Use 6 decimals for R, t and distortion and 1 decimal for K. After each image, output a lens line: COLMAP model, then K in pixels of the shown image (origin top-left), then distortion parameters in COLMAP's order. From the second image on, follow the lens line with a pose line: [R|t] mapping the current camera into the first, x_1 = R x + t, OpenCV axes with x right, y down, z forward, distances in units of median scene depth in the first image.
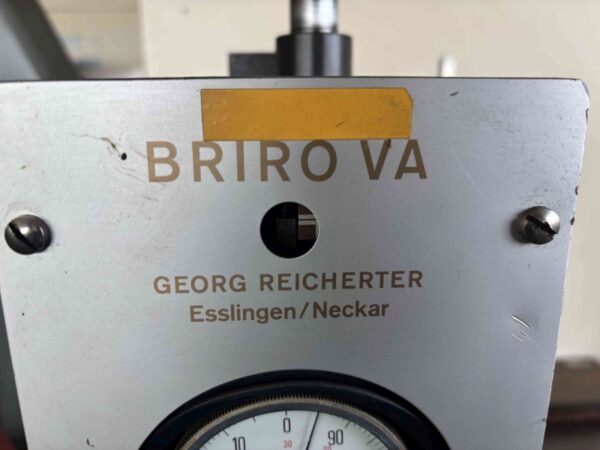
lens RADIAL K [[460.5, 0, 301.4], [0, 460.5, 225.1], [0, 0, 1]] dist [0.017420, 0.001165]
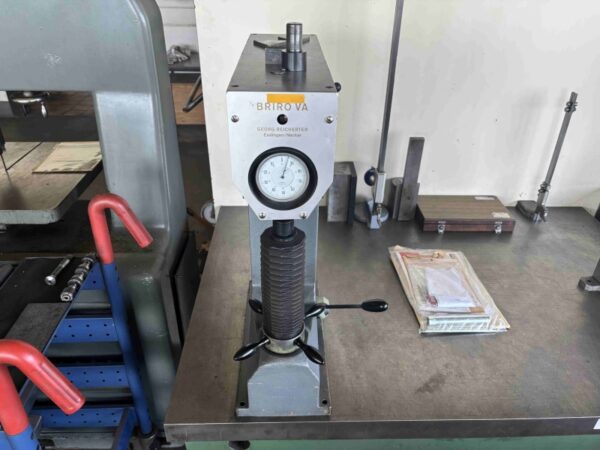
lens RADIAL K [[460.5, 0, 300.5], [0, 460.5, 227.0], [0, 0, 1]] dist [0.017420, 0.001165]
pose [[0.998887, 0.038862, -0.026724, 0.373245], [-0.029059, 0.953404, 0.300295, -0.410173], [0.037149, -0.299184, 0.953472, -4.463339]]
